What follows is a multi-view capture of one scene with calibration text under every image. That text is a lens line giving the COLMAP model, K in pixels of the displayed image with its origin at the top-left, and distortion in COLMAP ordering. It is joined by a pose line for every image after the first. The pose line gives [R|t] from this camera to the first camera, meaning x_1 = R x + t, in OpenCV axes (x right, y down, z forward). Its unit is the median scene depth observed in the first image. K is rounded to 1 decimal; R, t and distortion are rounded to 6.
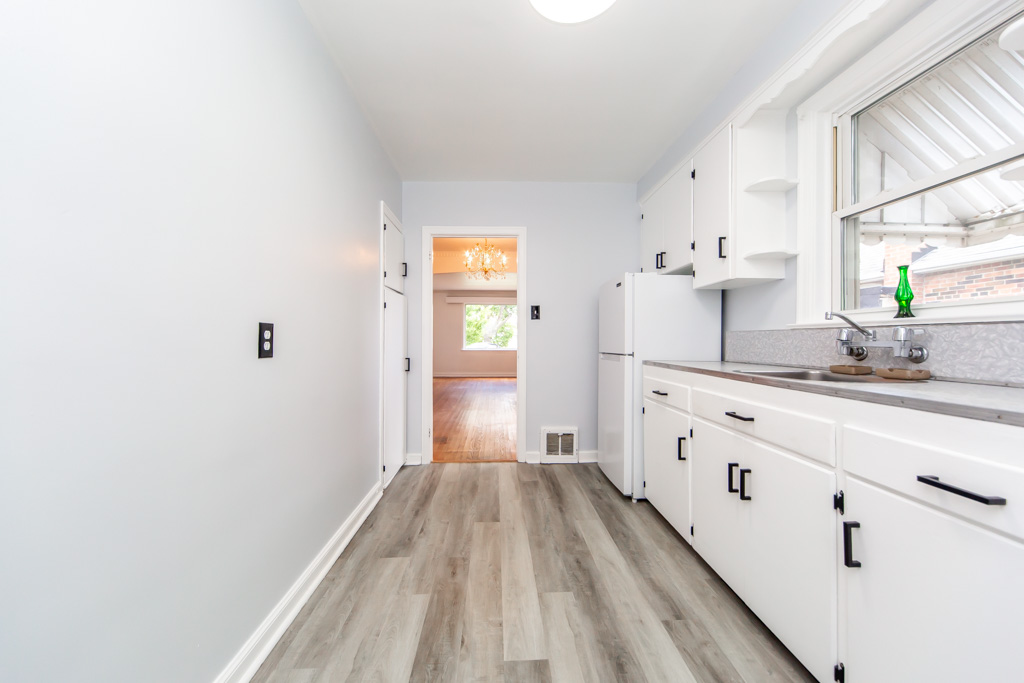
lens RADIAL K [[363.1, 0, 509.2], [0, 363.1, 340.1], [0, 0, 1]] dist [0.000581, -0.000020]
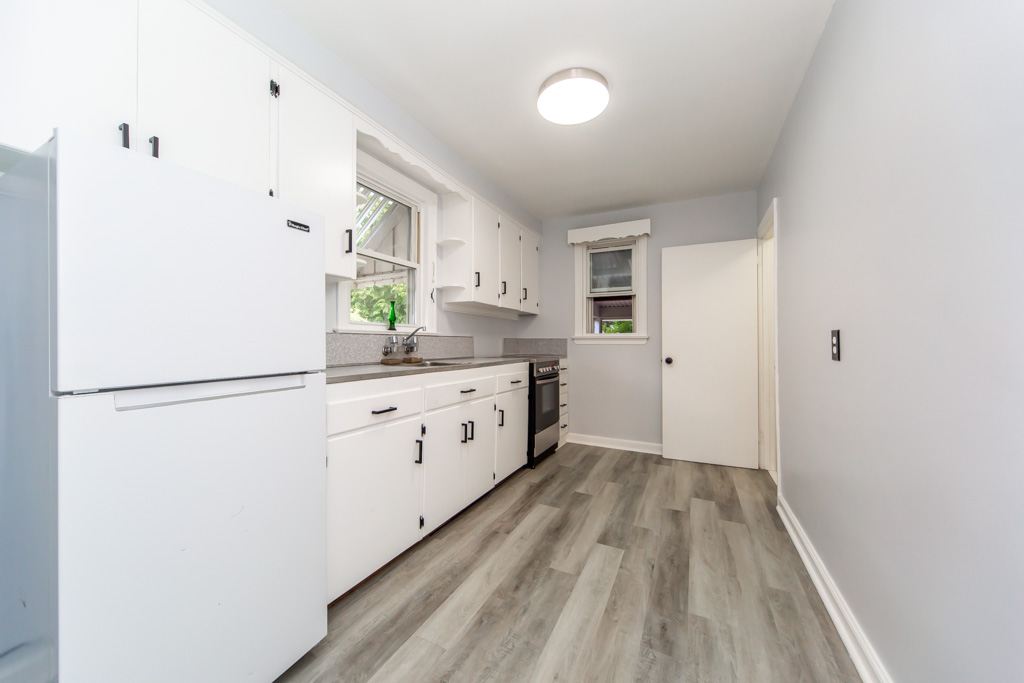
lens RADIAL K [[356.0, 0, 513.6], [0, 356.0, 345.5], [0, 0, 1]] dist [-0.000044, -0.000089]
pose [[-0.874627, -0.006731, 0.484750, -0.227423], [-0.003532, 0.999966, 0.007512, -0.001660], [-0.484784, 0.004858, -0.874620, 1.758202]]
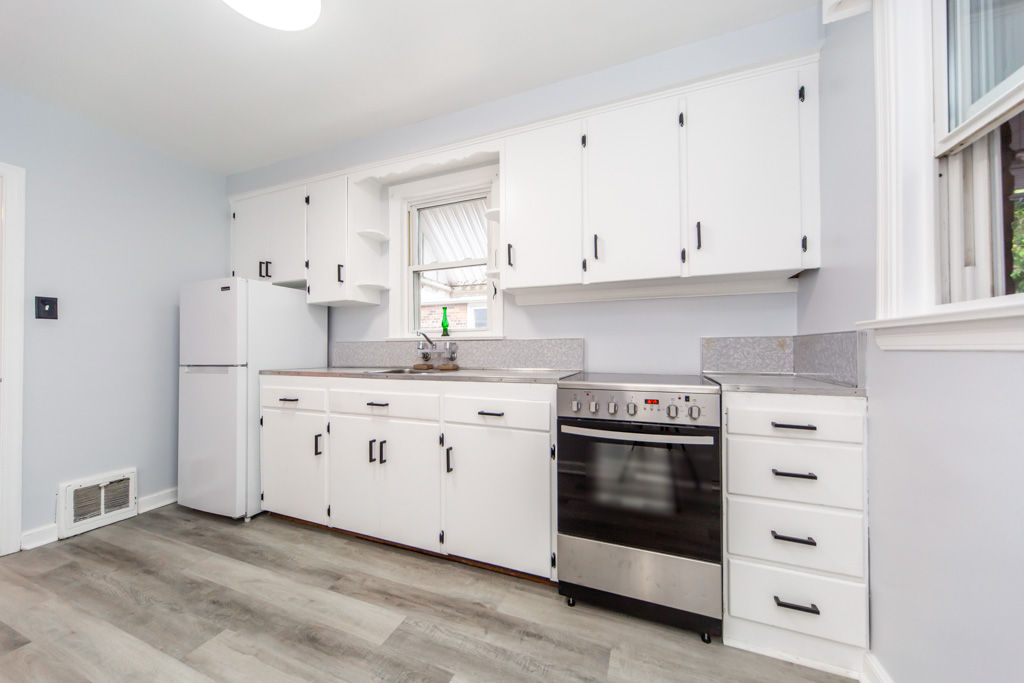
lens RADIAL K [[356.0, 0, 513.6], [0, 356.0, 345.5], [0, 0, 1]] dist [-0.000044, -0.000089]
pose [[0.399255, 0.004733, 0.916828, -0.310340], [0.006138, 0.999950, -0.007836, 0.000425], [-0.916819, 0.008756, 0.399206, -0.011530]]
